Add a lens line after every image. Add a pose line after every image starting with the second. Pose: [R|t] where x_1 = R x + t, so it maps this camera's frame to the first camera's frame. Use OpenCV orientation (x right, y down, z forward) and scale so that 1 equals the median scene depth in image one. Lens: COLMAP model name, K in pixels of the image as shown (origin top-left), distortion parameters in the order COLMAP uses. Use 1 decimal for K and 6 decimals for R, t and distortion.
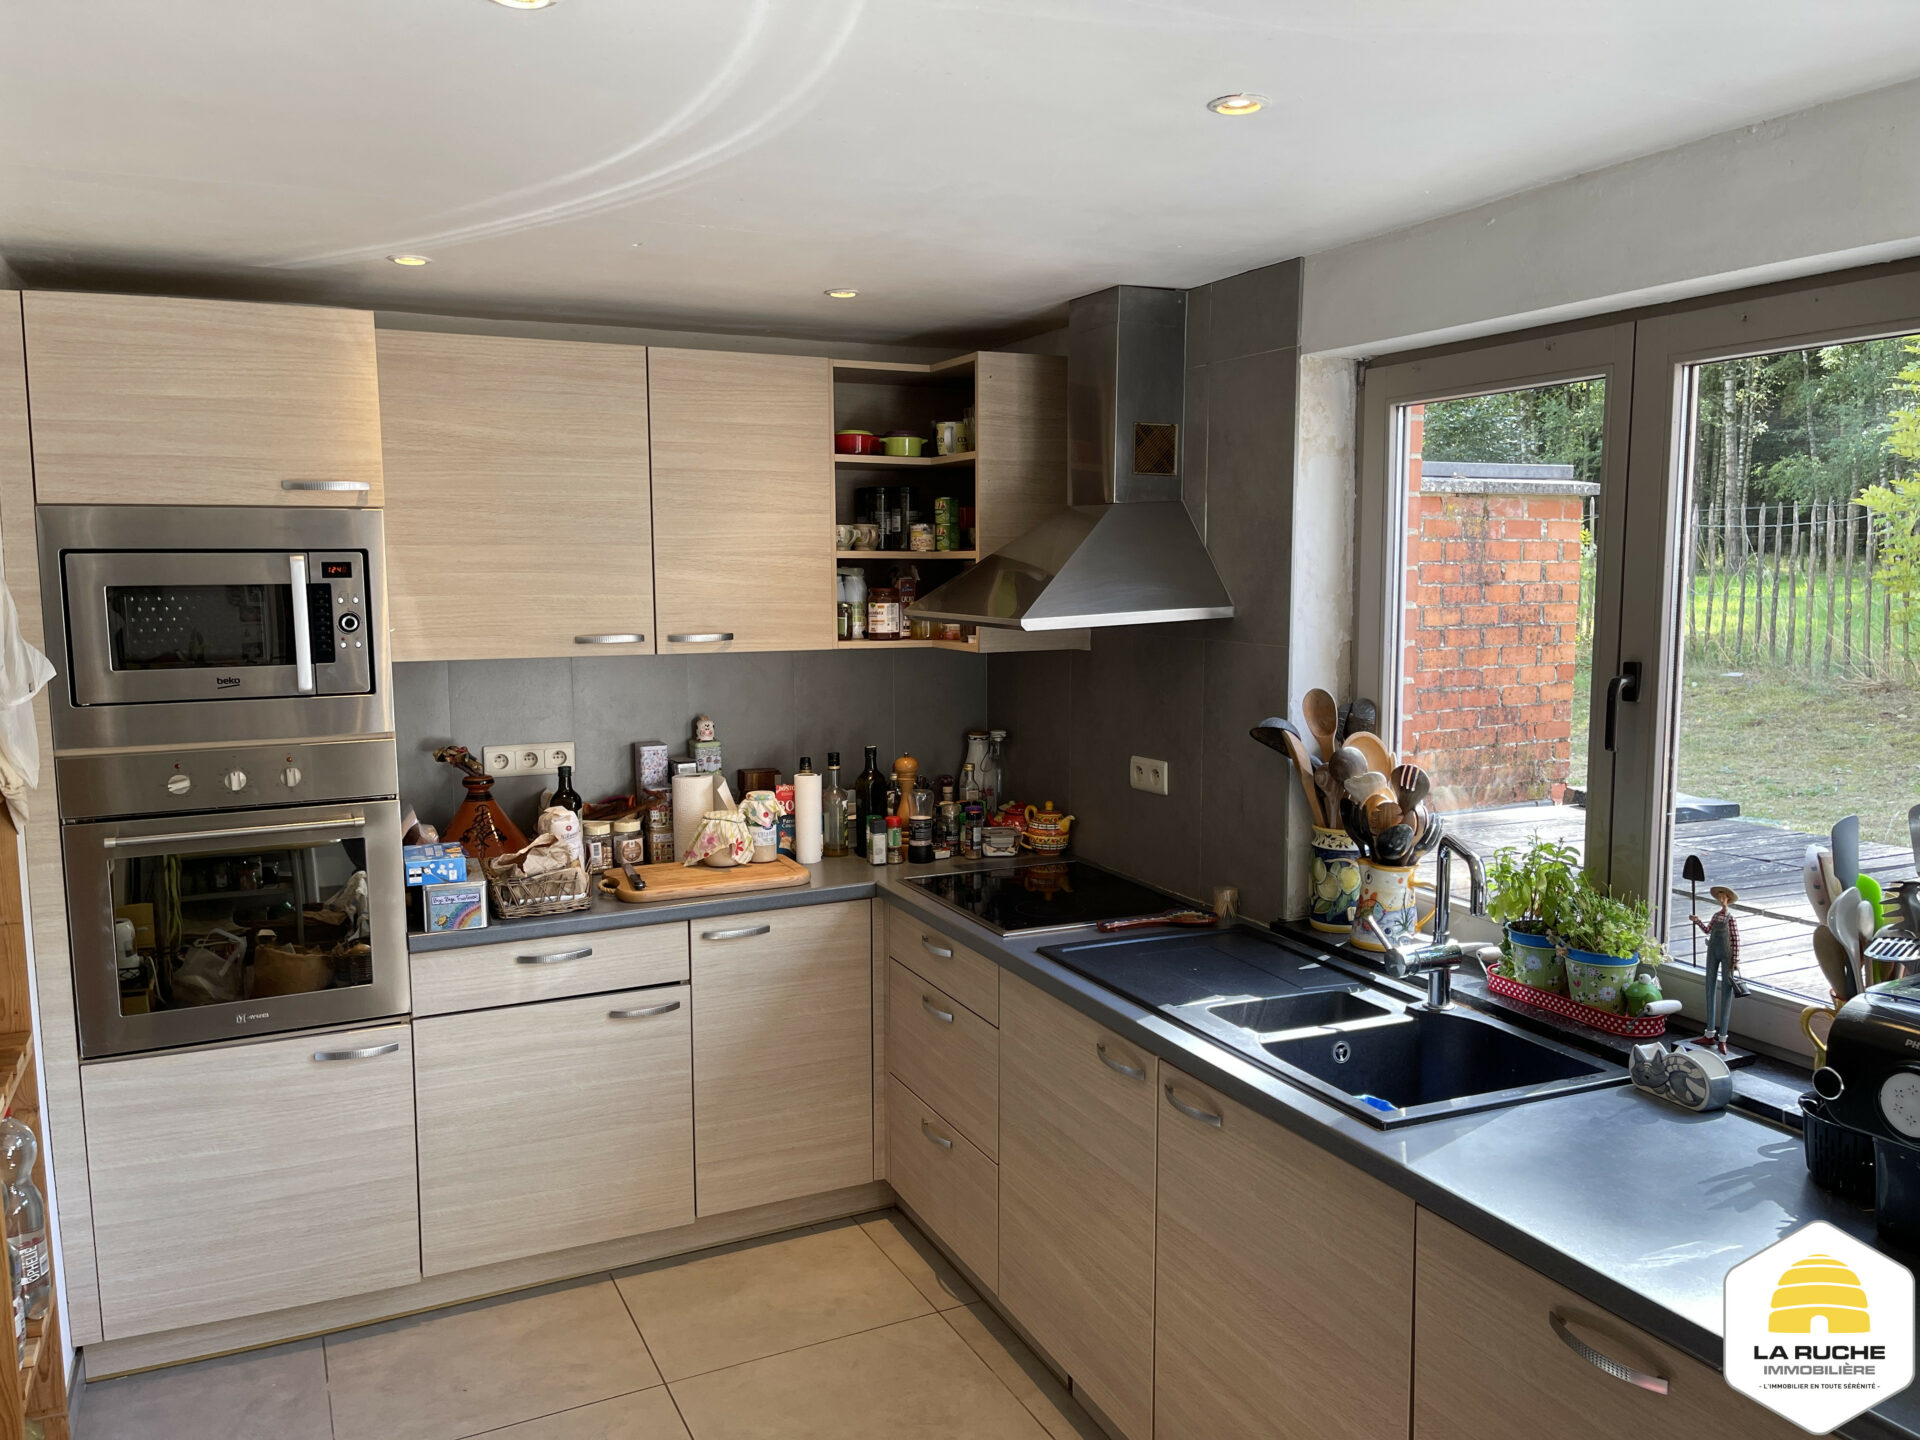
lens RADIAL K [[1445.9, 0, 955.6], [0, 1445.9, 714.8], [0, 0, 1]] dist [0.061144, -0.085080]
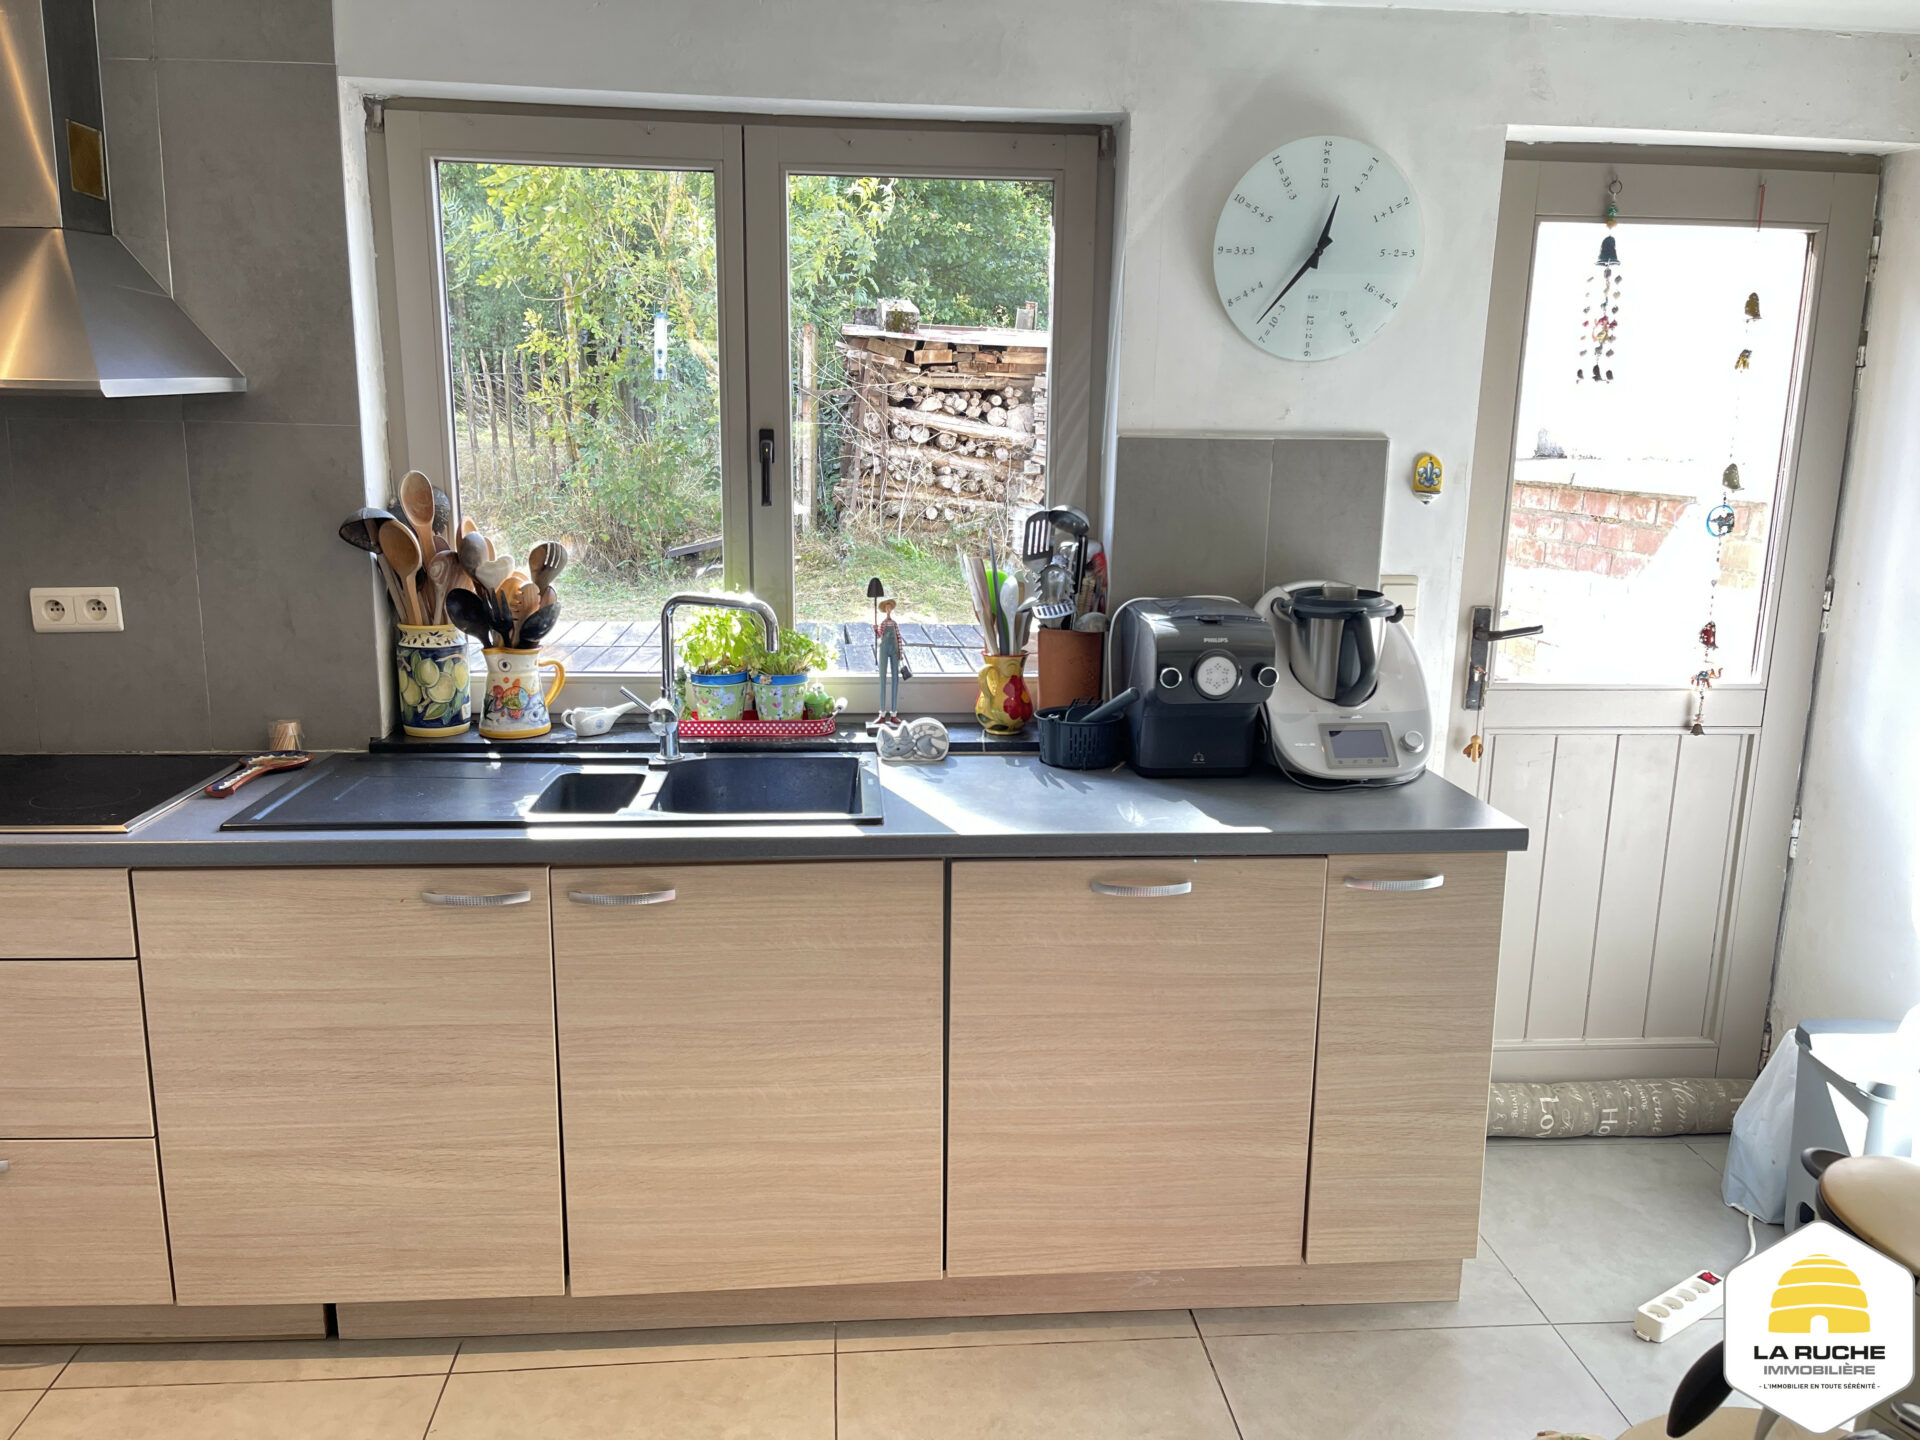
lens RADIAL K [[1445.9, 0, 962.1], [0, 1445.9, 720.4], [0, 0, 1]] dist [0.061144, -0.085080]
pose [[0.333639, -0.181438, 0.925076, -0.460562], [0.081563, 0.983180, 0.163418, 0.012709], [-0.939166, 0.020930, 0.342826, 0.340454]]
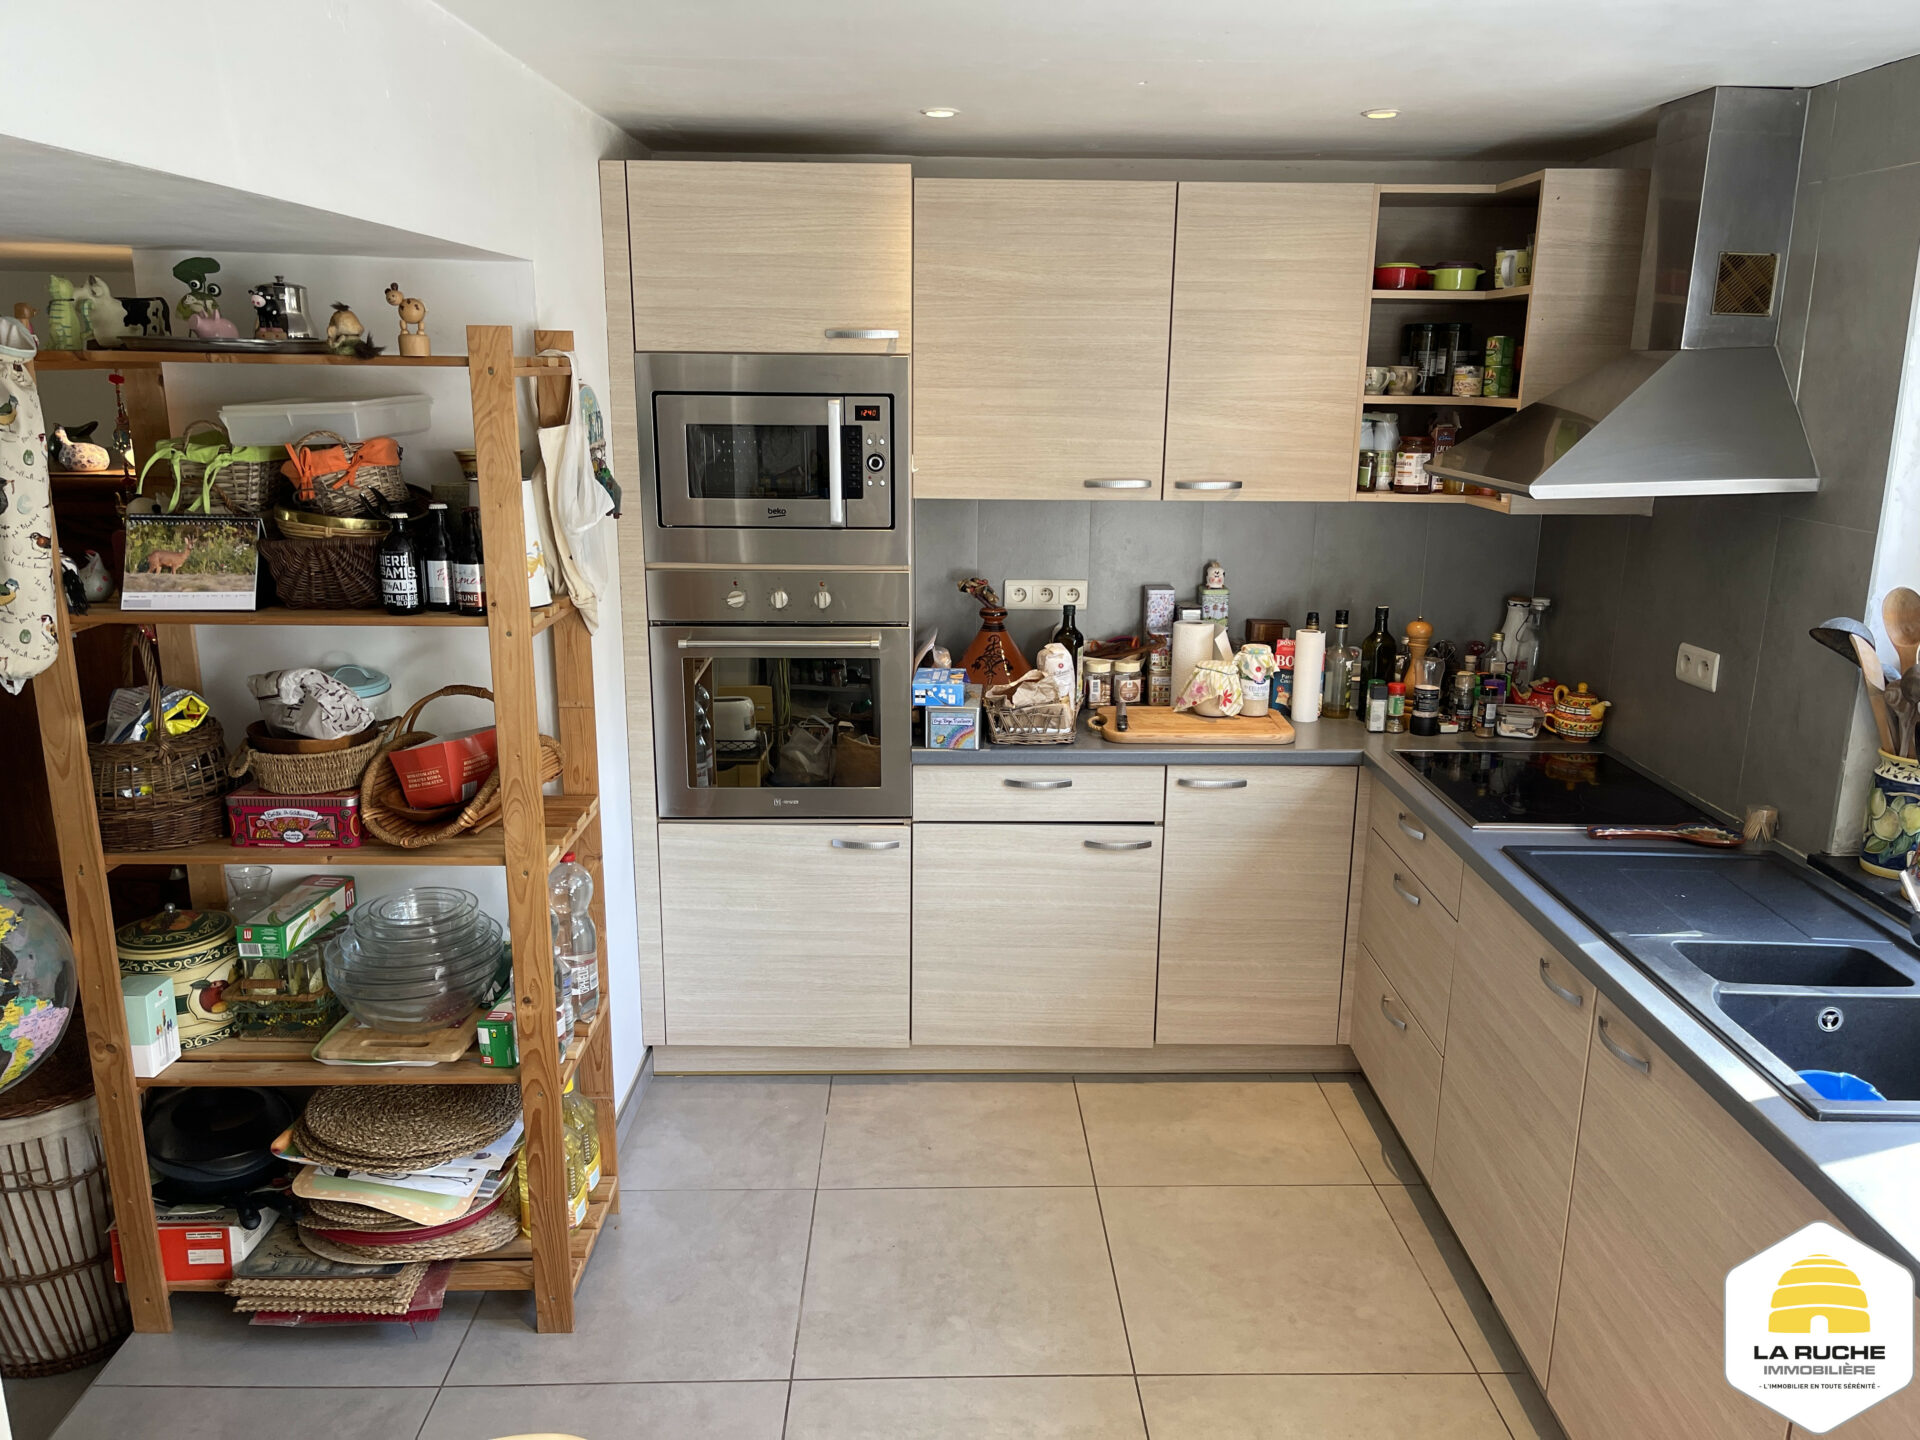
lens RADIAL K [[1445.9, 0, 948.6], [0, 1445.9, 723.1], [0, 0, 1]] dist [0.061144, -0.085080]
pose [[0.906684, 0.111598, -0.406780, 0.094562], [-0.057938, 0.988175, 0.141963, -0.025854], [0.417813, -0.105147, 0.902428, 0.015698]]
